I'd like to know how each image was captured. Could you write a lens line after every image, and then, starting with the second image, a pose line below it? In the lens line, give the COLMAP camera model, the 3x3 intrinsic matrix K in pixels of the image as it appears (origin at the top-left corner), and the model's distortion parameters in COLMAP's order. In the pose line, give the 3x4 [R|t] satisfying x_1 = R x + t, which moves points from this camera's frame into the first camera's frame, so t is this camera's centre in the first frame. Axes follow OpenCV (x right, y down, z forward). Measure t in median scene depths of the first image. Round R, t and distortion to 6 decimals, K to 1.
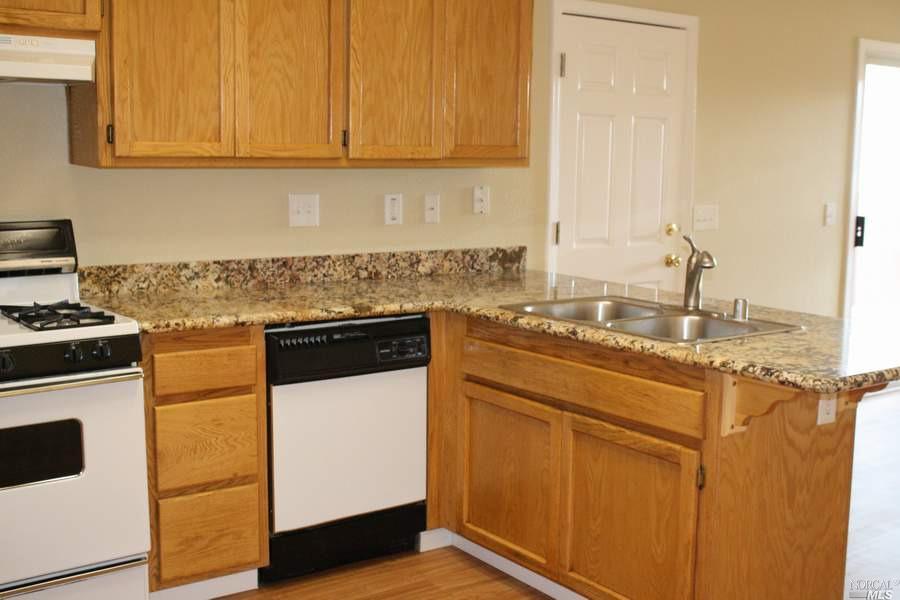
lens RADIAL K [[1080.3, 0, 450.0], [0, 1080.3, 300.0], [0, 0, 1]] dist [-0.098885, 0.121409]
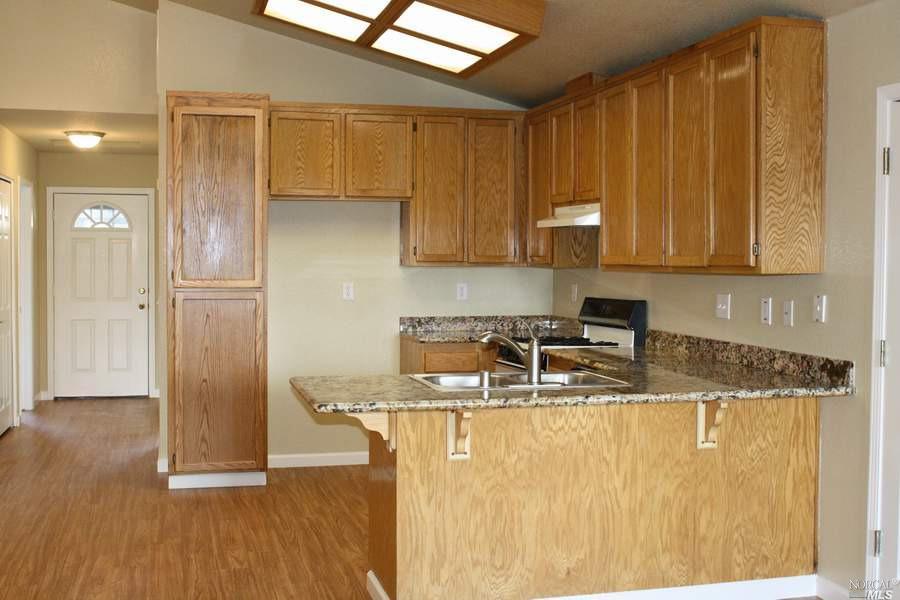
lens RADIAL K [[1080.3, 0, 450.0], [0, 1080.3, 300.0], [0, 0, 1]] dist [-0.098885, 0.121409]
pose [[-0.377476, 0.018679, -0.925831, 1.257357], [-0.135995, 0.987838, 0.075378, -0.149691], [0.915979, 0.154361, -0.370345, 1.225950]]
